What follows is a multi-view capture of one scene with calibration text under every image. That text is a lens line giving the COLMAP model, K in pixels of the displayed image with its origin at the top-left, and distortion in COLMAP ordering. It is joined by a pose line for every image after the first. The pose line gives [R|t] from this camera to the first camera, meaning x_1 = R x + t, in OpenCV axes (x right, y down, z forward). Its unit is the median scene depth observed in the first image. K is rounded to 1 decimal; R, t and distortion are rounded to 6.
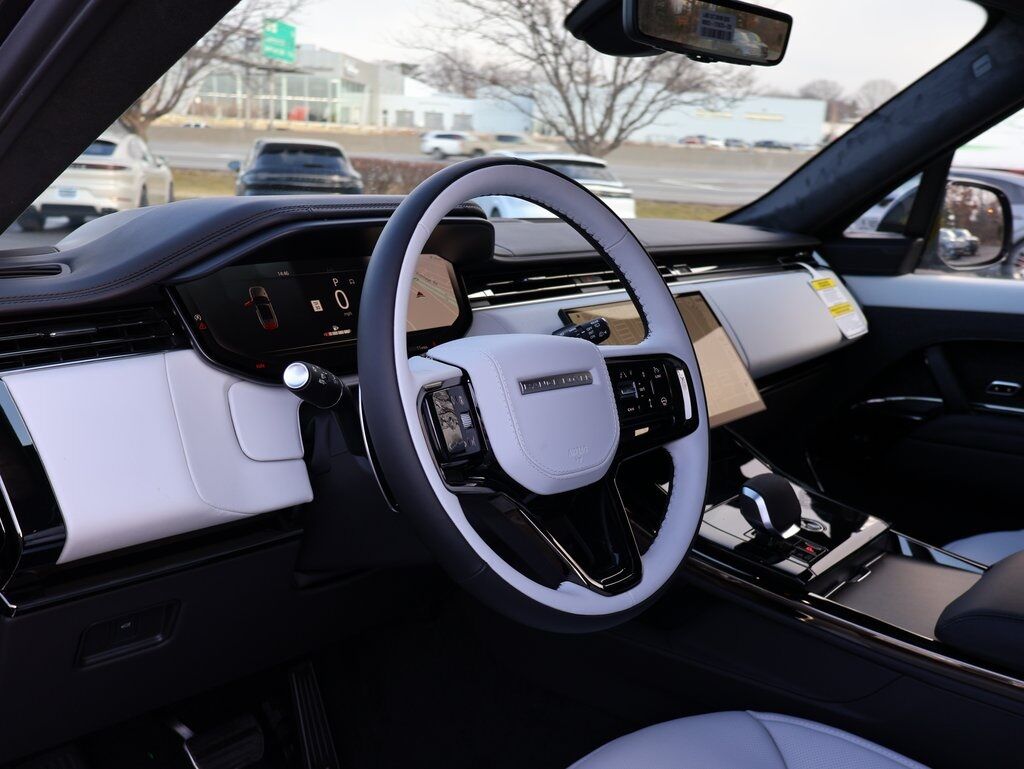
lens RADIAL K [[991.1, 0, 512.0], [0, 991.1, 384.5], [0, 0, 1]] dist [0.001601, -0.000103]
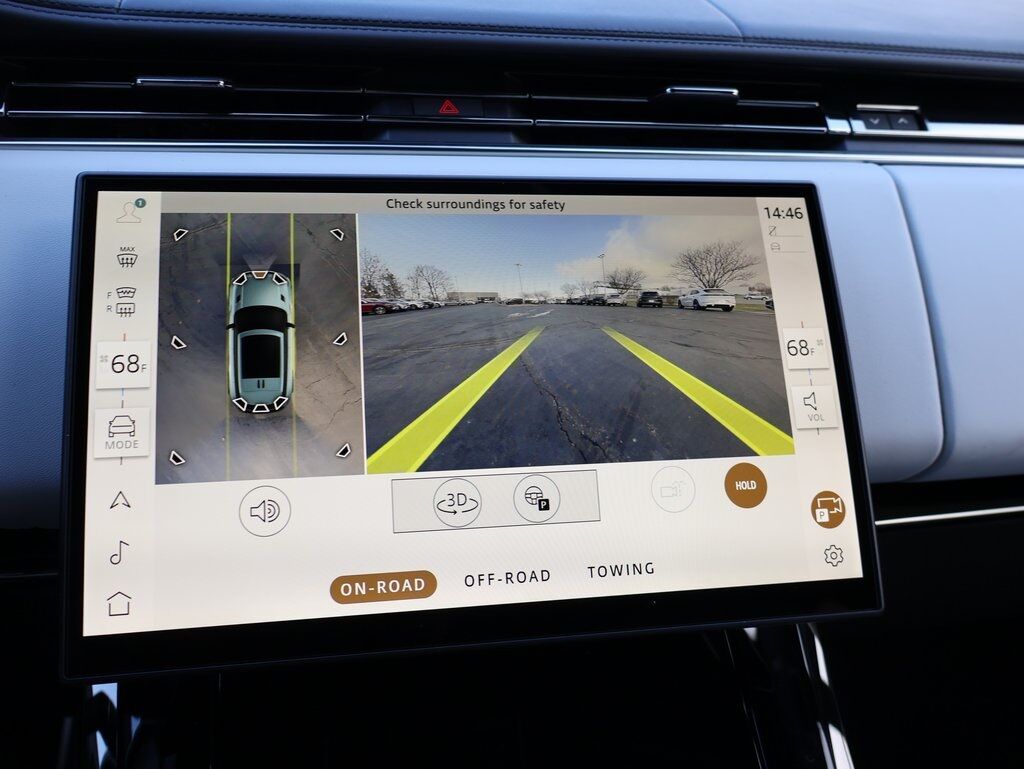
lens RADIAL K [[991.1, 0, 512.0], [0, 991.1, 384.5], [0, 0, 1]] dist [0.001601, -0.000103]
pose [[0.799983, 0.253482, -0.543851, 0.453275], [-0.159725, 0.963644, 0.214192, -0.125516], [0.578372, -0.084483, 0.811386, 0.975984]]
